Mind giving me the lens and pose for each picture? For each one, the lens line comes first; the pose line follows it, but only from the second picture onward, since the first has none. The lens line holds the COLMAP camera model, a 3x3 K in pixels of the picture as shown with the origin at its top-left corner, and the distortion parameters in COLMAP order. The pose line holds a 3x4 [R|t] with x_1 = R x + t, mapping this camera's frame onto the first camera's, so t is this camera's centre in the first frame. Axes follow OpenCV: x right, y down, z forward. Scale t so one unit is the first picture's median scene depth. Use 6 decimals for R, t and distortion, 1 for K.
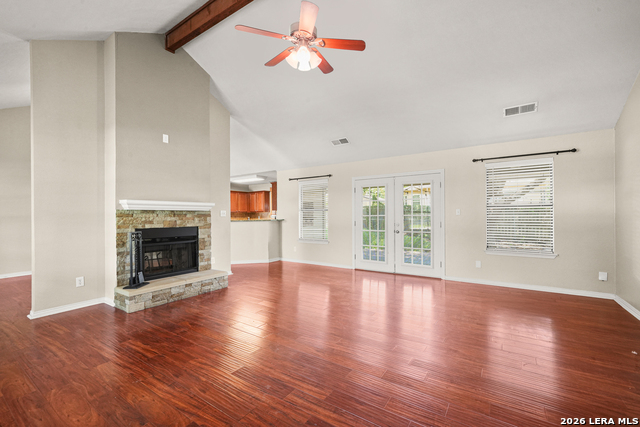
lens RADIAL K [[269.9, 0, 316.6], [0, 269.9, 215.7], [0, 0, 1]] dist [-0.000534, 0.000663]
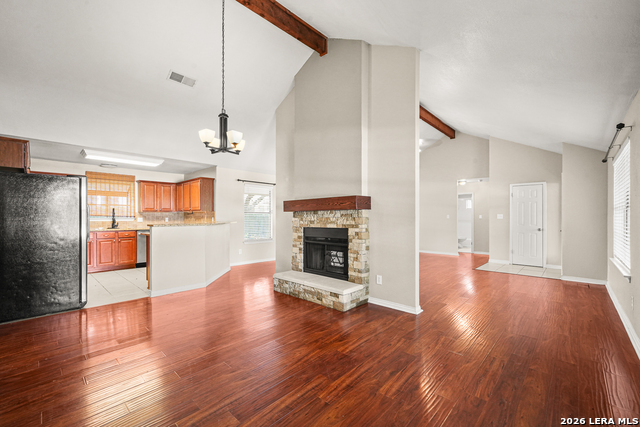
lens RADIAL K [[269.9, 0, 318.8], [0, 269.9, 216.6], [0, 0, 1]] dist [-0.000534, 0.000663]
pose [[0.168473, 0.008261, 0.985672, -1.487773], [0.000821, 0.999963, -0.008521, 0.007324], [-0.985706, 0.002245, 0.168460, 0.826347]]
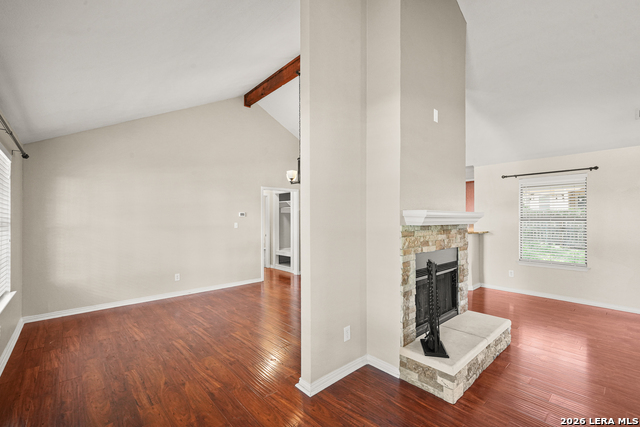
lens RADIAL K [[269.9, 0, 310.5], [0, 269.9, 217.9], [0, 0, 1]] dist [-0.000534, 0.000663]
pose [[0.969573, 0.000512, -0.244801, -0.627906], [-0.001742, 0.999987, -0.004810, -0.029236], [0.244795, 0.005090, 0.969562, 0.259488]]
